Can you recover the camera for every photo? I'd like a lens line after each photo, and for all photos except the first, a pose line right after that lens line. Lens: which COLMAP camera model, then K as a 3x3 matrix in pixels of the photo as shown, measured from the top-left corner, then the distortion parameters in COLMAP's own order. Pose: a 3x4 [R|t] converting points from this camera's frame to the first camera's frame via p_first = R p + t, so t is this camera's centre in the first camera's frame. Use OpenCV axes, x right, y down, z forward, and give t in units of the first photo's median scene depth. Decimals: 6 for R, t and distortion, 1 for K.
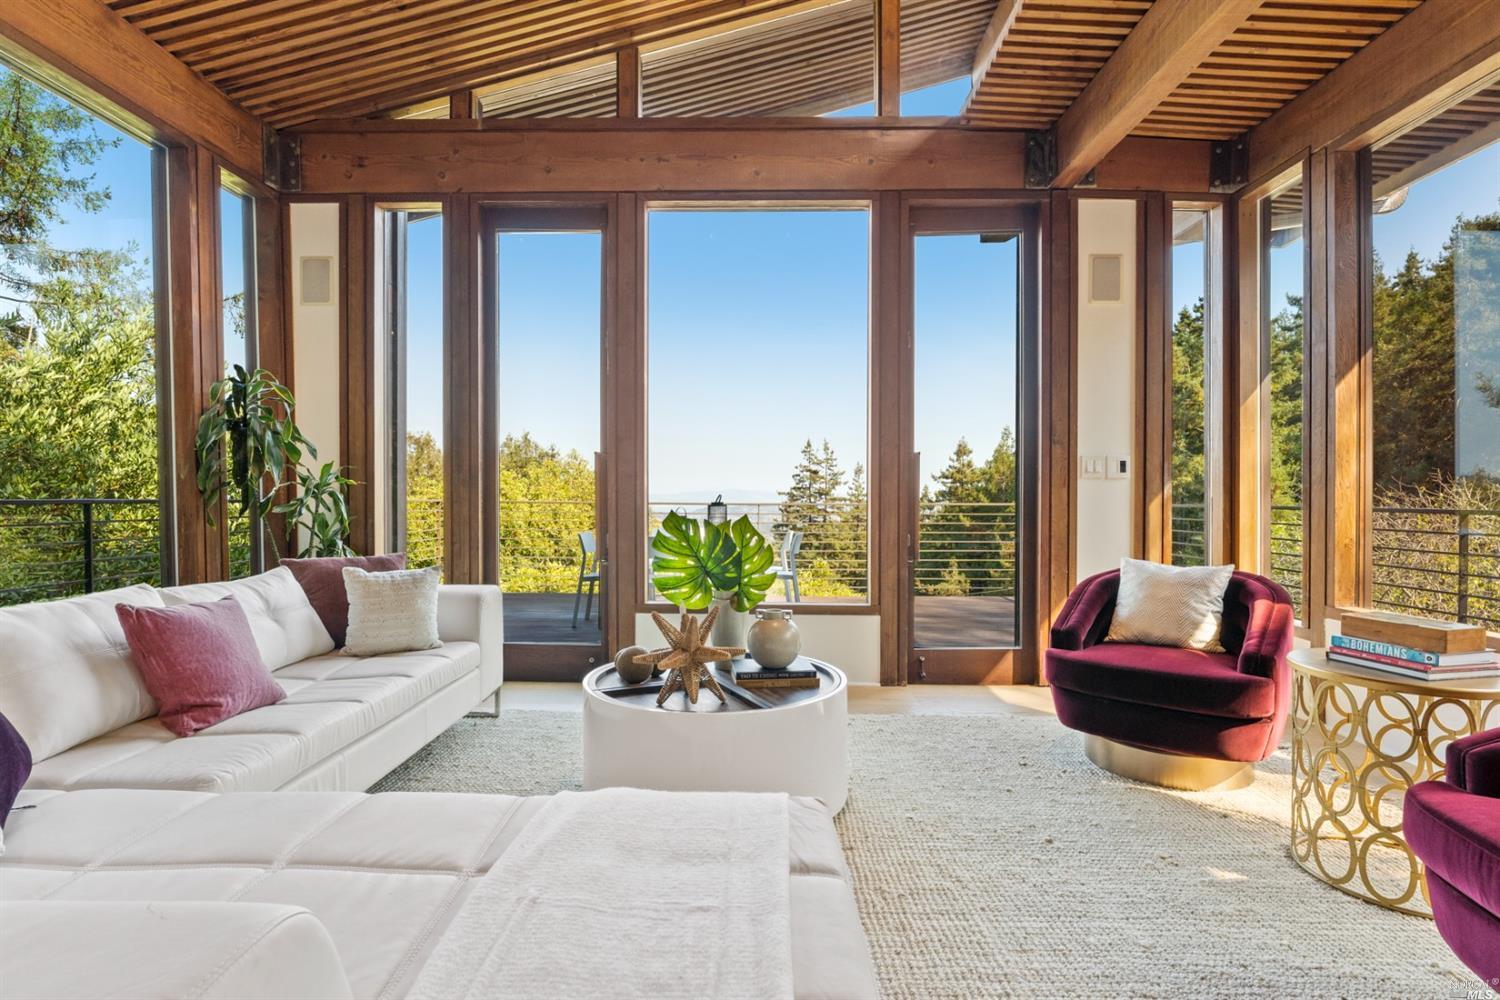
lens RADIAL K [[716.4, 0, 735.3], [0, 716.4, 503.6], [0, 0, 1]] dist [-0.001809, -0.001255]
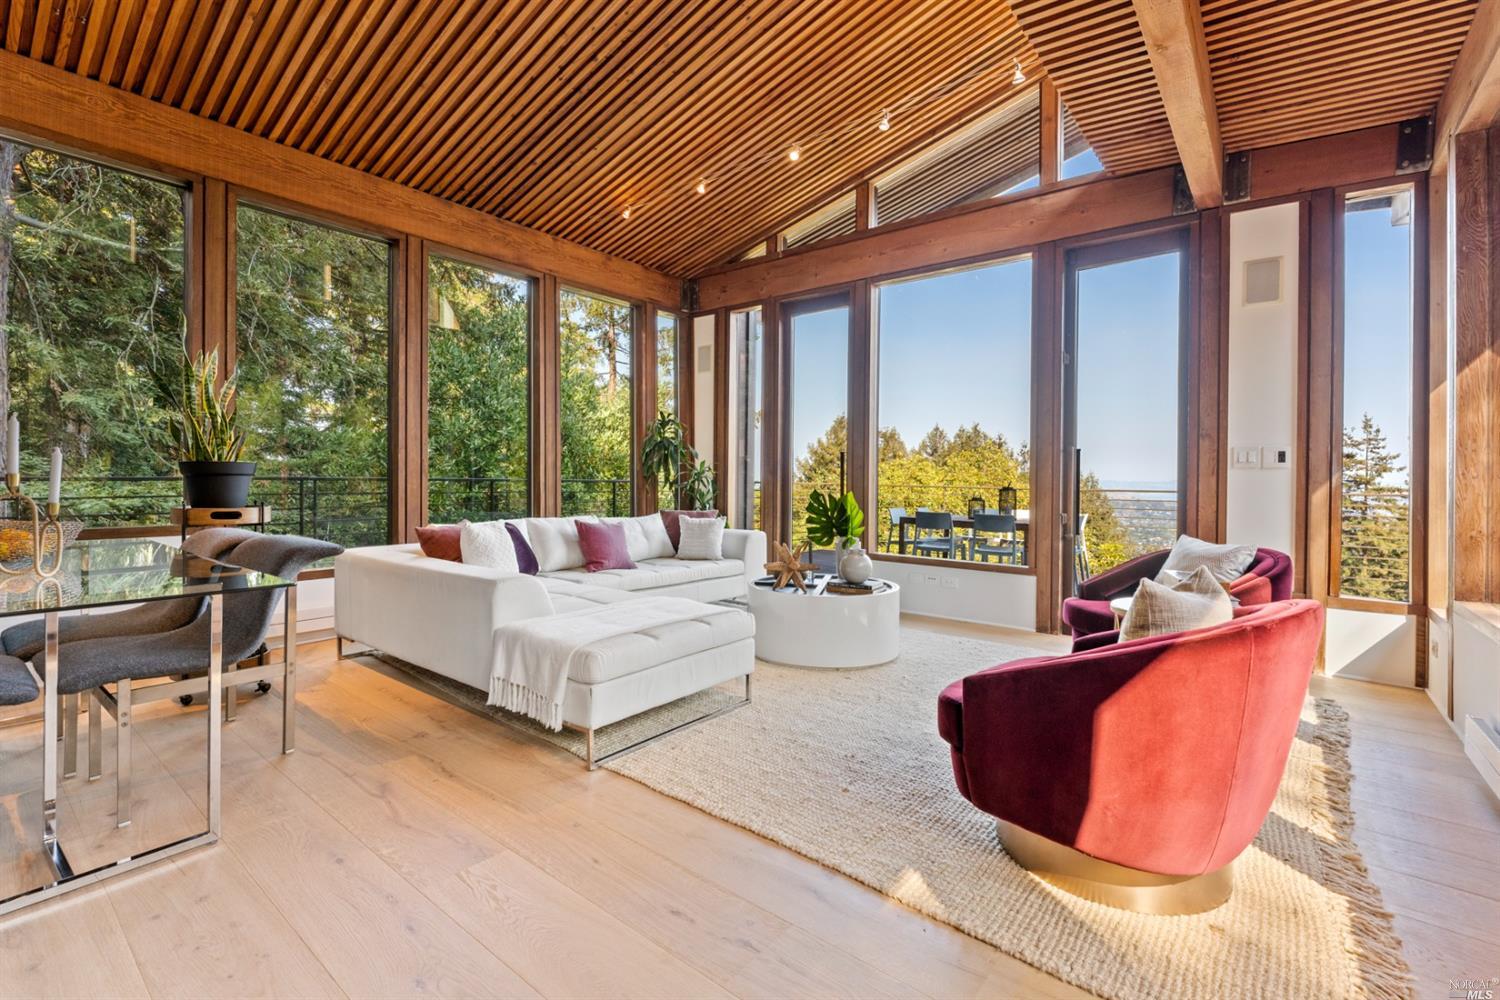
lens RADIAL K [[656.7, 0, 742.1], [0, 656.7, 478.7], [0, 0, 1]] dist [0.001004, 0.000440]
pose [[0.794256, 0.006906, -0.607544, 0.494780], [-0.016017, 0.999826, -0.009574, 0.002452], [0.607372, 0.017335, 0.794229, -0.246283]]
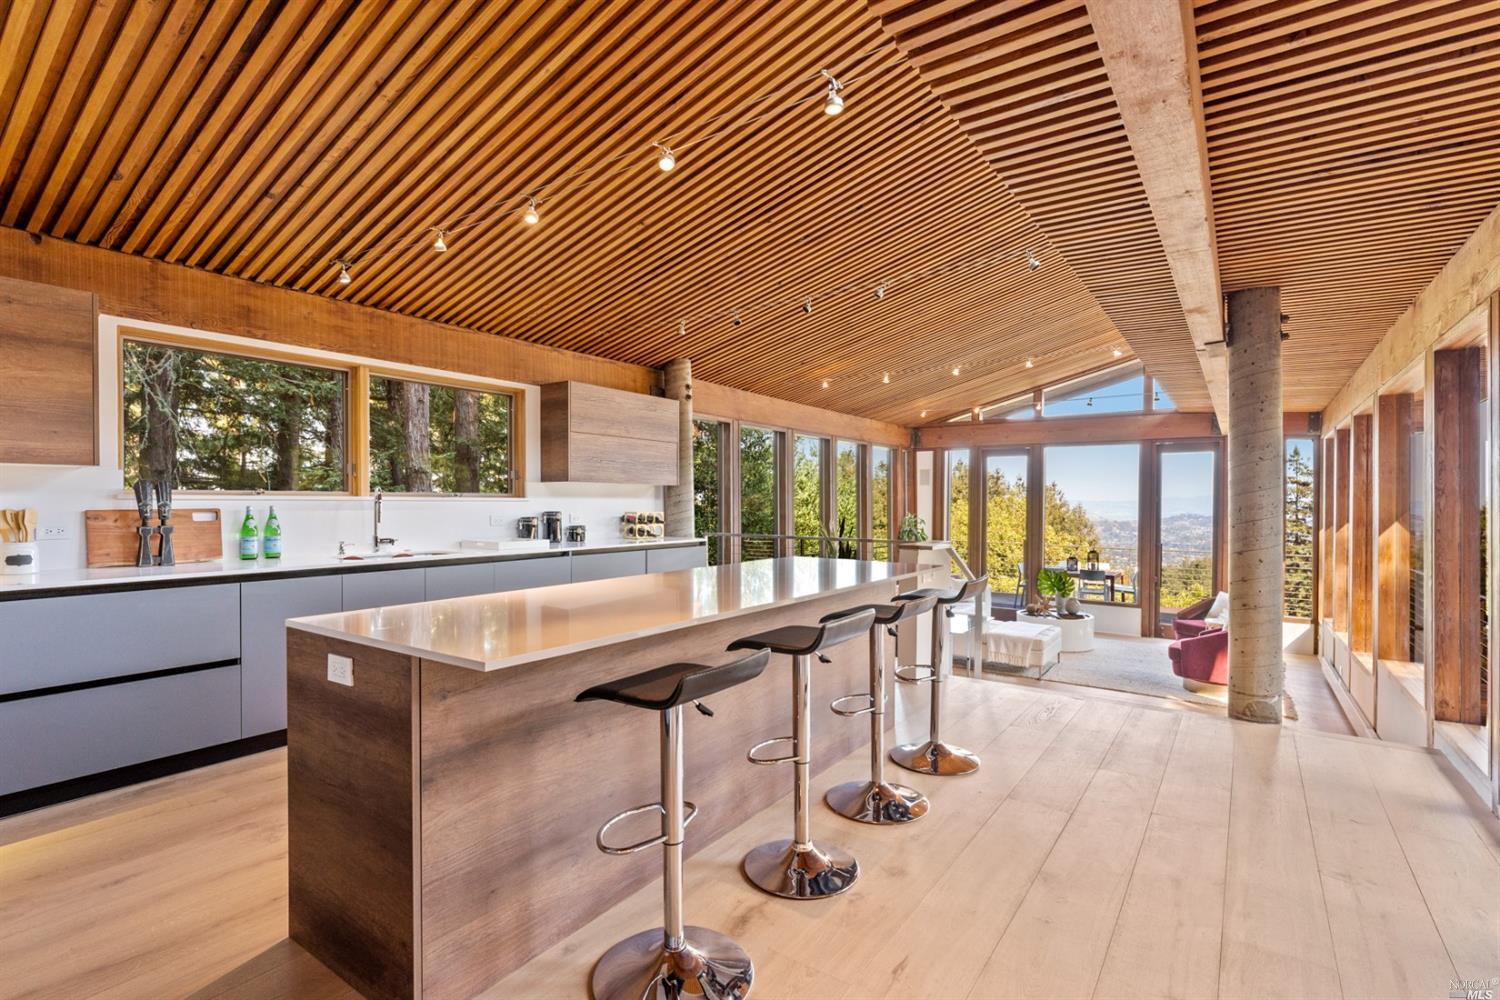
lens RADIAL K [[688.3, 0, 757.0], [0, 688.3, 506.8], [0, 0, 1]] dist [-0.004164, -0.000017]
pose [[0.835228, 0.010591, -0.549802, 0.398965], [-0.013393, 0.999910, -0.001084, -0.180487], [0.549741, 0.008269, 0.835295, -1.761458]]
